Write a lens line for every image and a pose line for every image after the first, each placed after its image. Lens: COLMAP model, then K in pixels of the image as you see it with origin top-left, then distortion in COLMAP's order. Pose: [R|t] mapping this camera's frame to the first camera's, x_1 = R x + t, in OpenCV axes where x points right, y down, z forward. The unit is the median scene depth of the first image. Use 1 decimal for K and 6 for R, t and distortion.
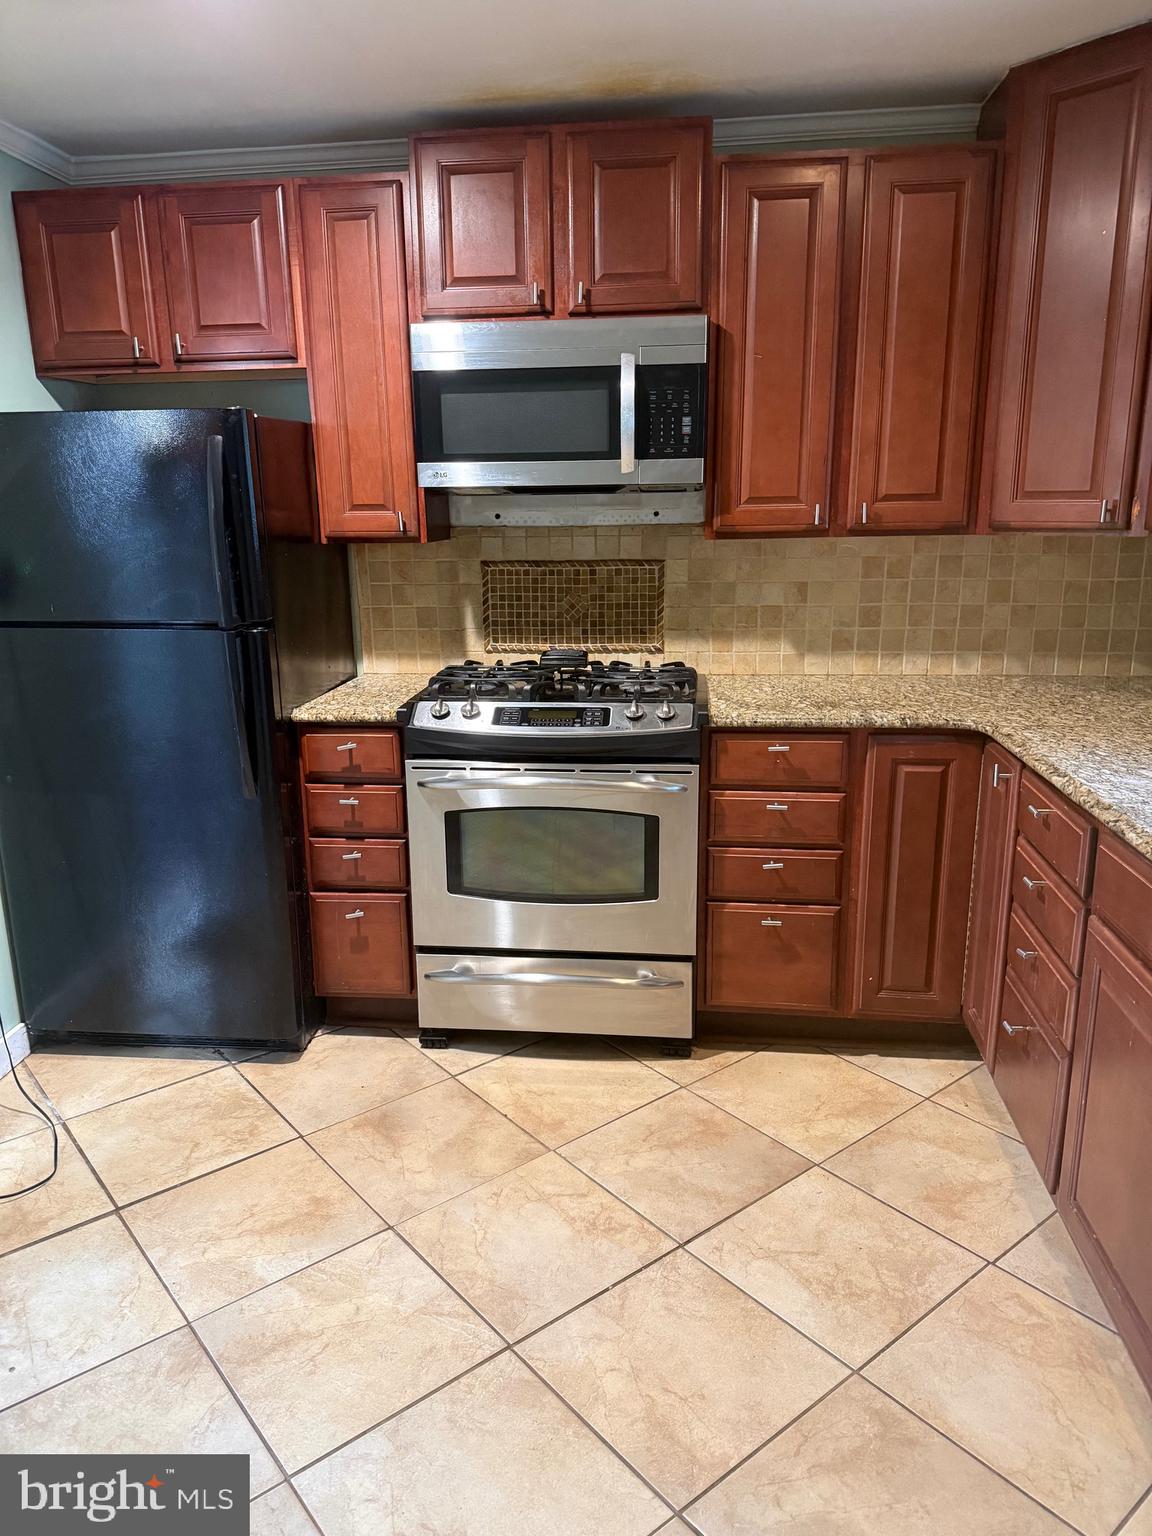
lens RADIAL K [[1072.6, 0, 571.5], [0, 1072.6, 766.5], [0, 0, 1]] dist [0.037920, -0.040790]
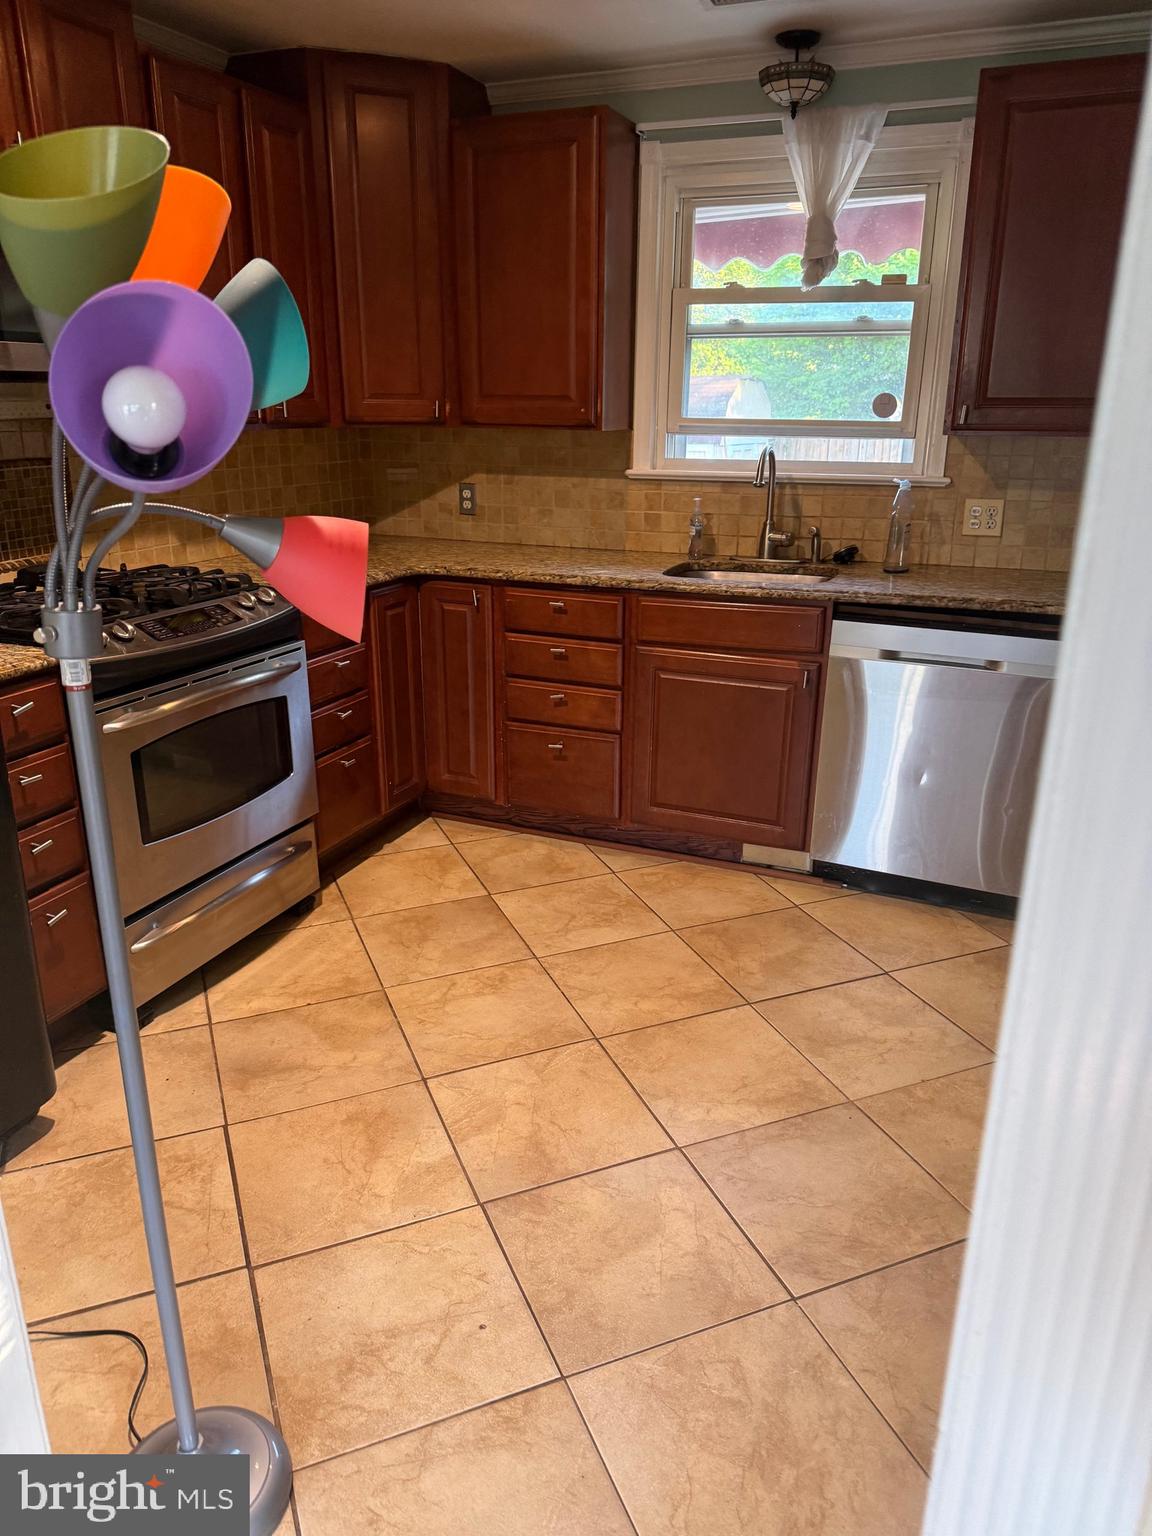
lens RADIAL K [[1072.6, 0, 574.3], [0, 1072.6, 767.6], [0, 0, 1]] dist [0.037920, -0.040790]
pose [[0.275550, -0.293866, 0.915268, -0.936280], [0.218563, 0.946343, 0.238043, -0.086169], [-0.936110, 0.134451, 0.324993, 0.425633]]
